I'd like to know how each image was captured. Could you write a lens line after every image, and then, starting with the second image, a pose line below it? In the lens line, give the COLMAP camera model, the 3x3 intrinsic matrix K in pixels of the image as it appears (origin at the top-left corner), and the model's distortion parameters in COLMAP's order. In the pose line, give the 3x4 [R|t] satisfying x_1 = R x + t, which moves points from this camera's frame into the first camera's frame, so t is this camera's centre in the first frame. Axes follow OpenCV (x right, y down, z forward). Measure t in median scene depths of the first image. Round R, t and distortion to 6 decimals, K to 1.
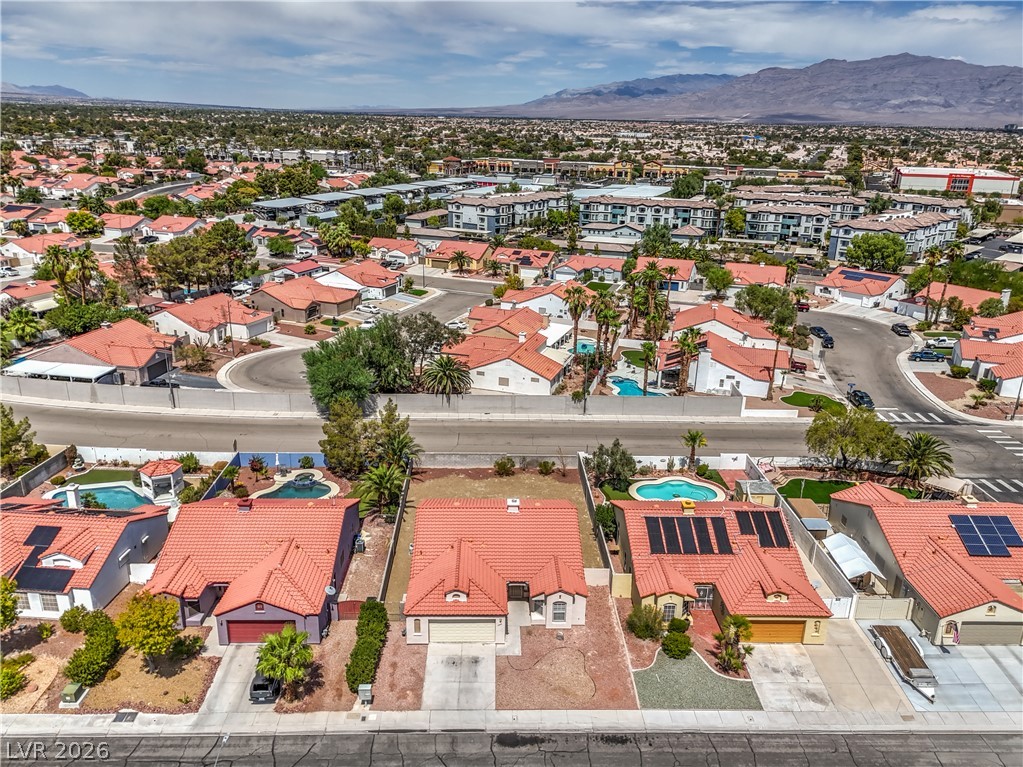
lens RADIAL K [[753.3, 0, 511.5], [0, 753.3, 383.5], [0, 0, 1]] dist [0.071601, -0.060040]
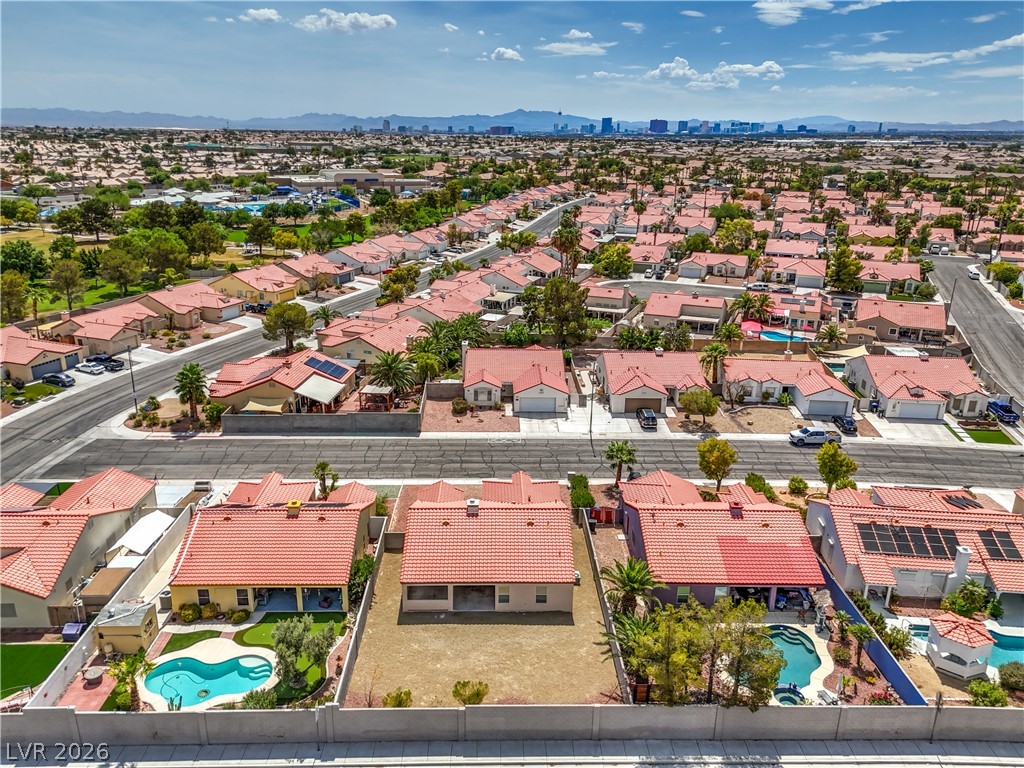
lens RADIAL K [[754.0, 0, 512.0], [0, 754.0, 384.0], [0, 0, 1]] dist [0.071601, -0.060040]
pose [[-0.999348, -0.035849, -0.004280, -0.023207], [-0.030949, 0.789566, 0.612885, -0.345433], [-0.018593, 0.612618, -0.790161, 1.006991]]
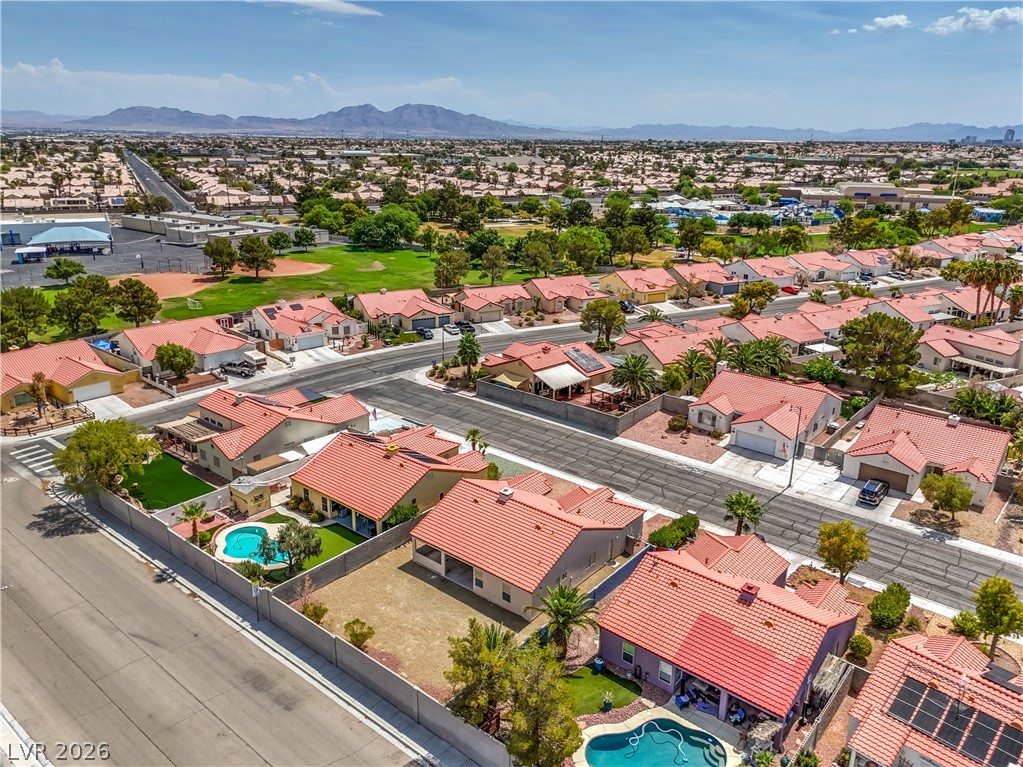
lens RADIAL K [[753.3, 0, 511.5], [0, 753.3, 383.5], [0, 0, 1]] dist [0.071601, -0.060040]
pose [[-0.751267, -0.239944, 0.614837, -0.361495], [0.186321, 0.816576, 0.546340, -0.317477], [-0.633152, 0.525005, -0.568760, 0.898874]]
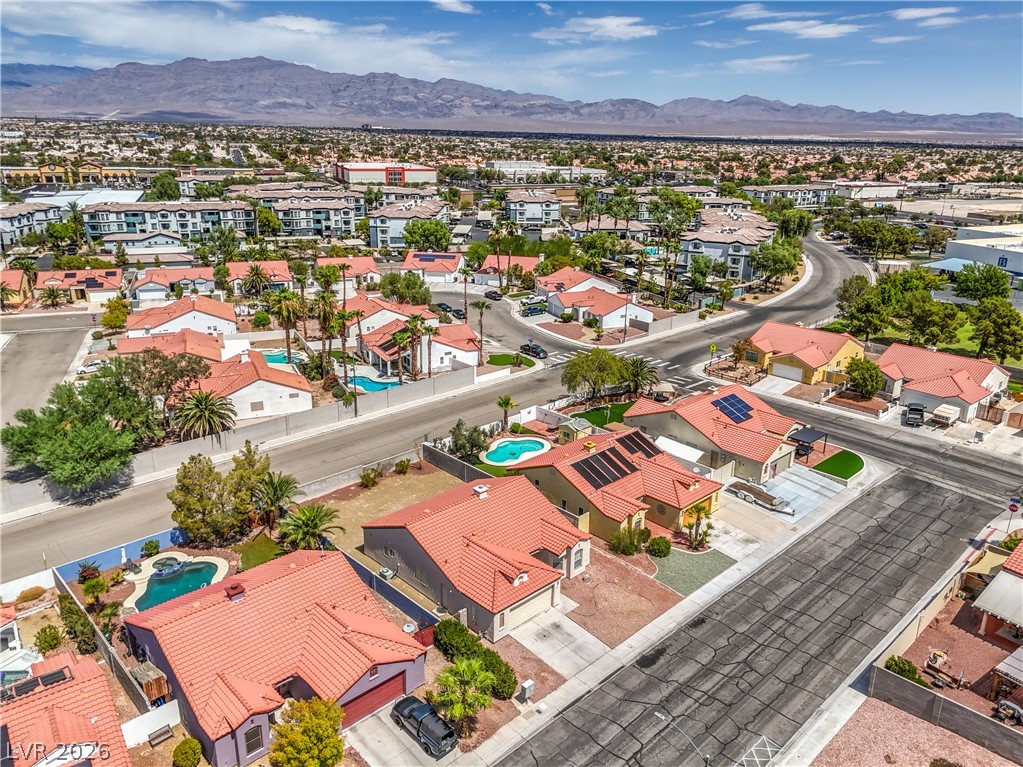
lens RADIAL K [[753.3, 0, 511.5], [0, 753.3, 383.5], [0, 0, 1]] dist [0.071601, -0.060040]
pose [[0.740172, -0.223137, 0.634315, -0.353733], [0.222078, 0.971522, 0.082619, -0.036091], [-0.634686, 0.079715, 0.768647, 0.095213]]
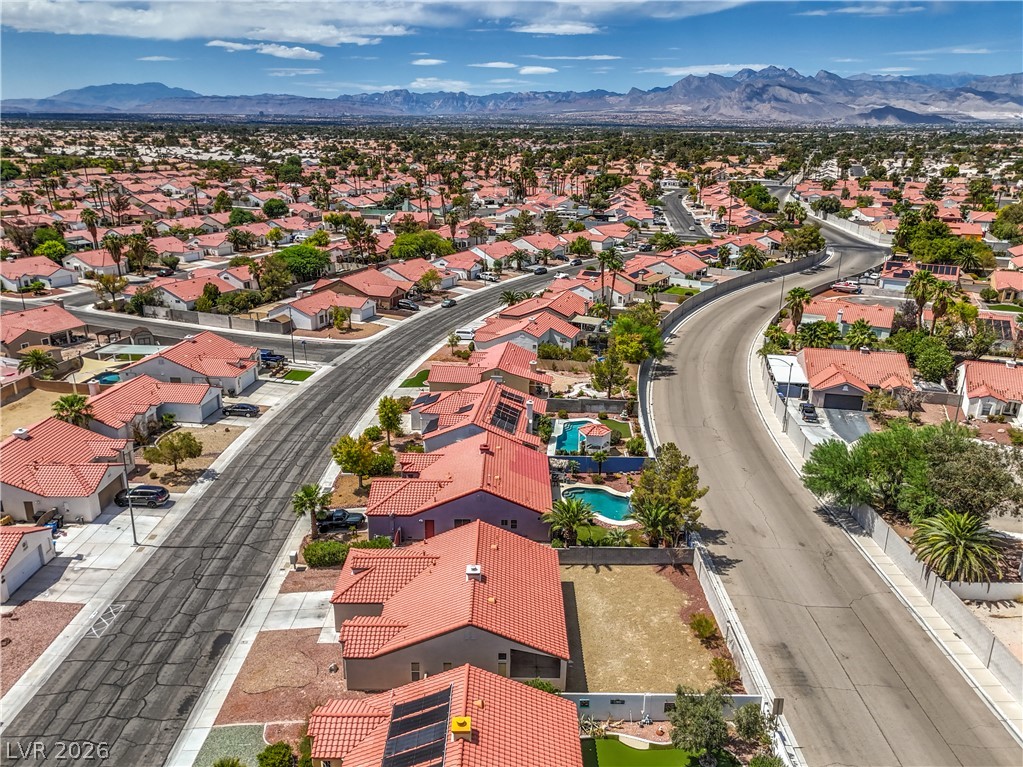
lens RADIAL K [[753.3, 0, 511.5], [0, 753.3, 383.5], [0, 0, 1]] dist [0.071601, -0.060040]
pose [[-0.026861, 0.297064, -0.954480, 0.452597], [-0.338502, 0.895712, 0.288300, -0.175463], [0.940582, 0.330837, 0.076498, 0.538439]]
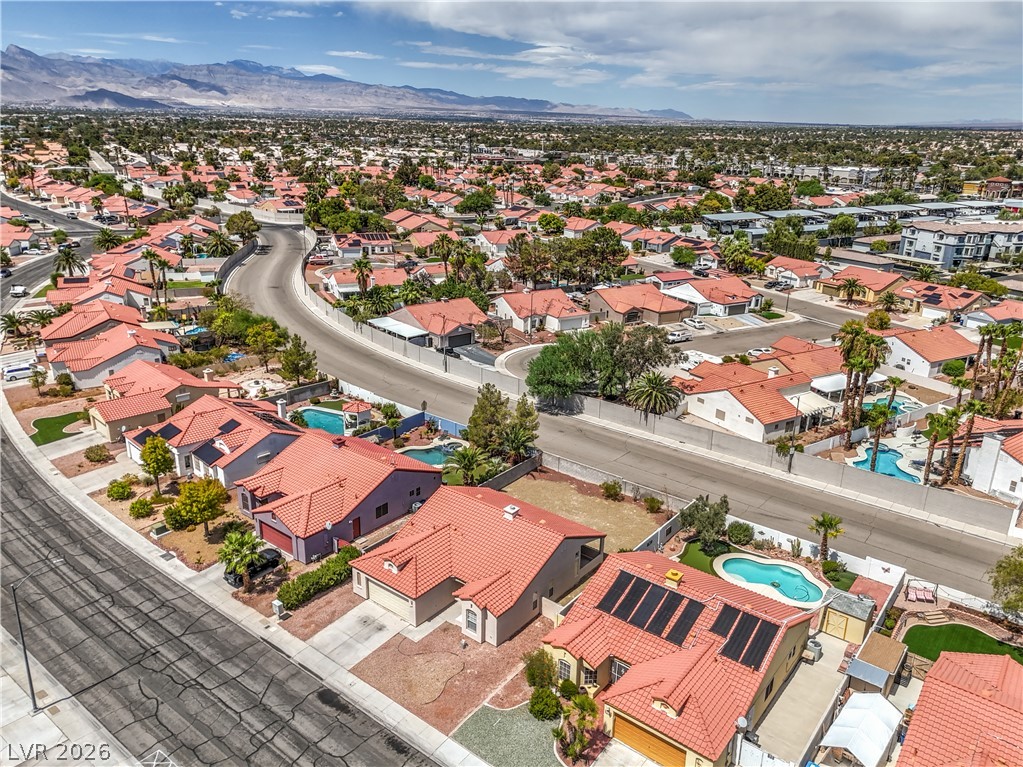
lens RADIAL K [[753.3, 0, 511.5], [0, 753.3, 383.5], [0, 0, 1]] dist [0.071601, -0.060040]
pose [[0.766058, 0.200378, -0.610741, 0.341427], [-0.212976, 0.975621, 0.052953, -0.033198], [0.606462, 0.089508, 0.790058, 0.120872]]
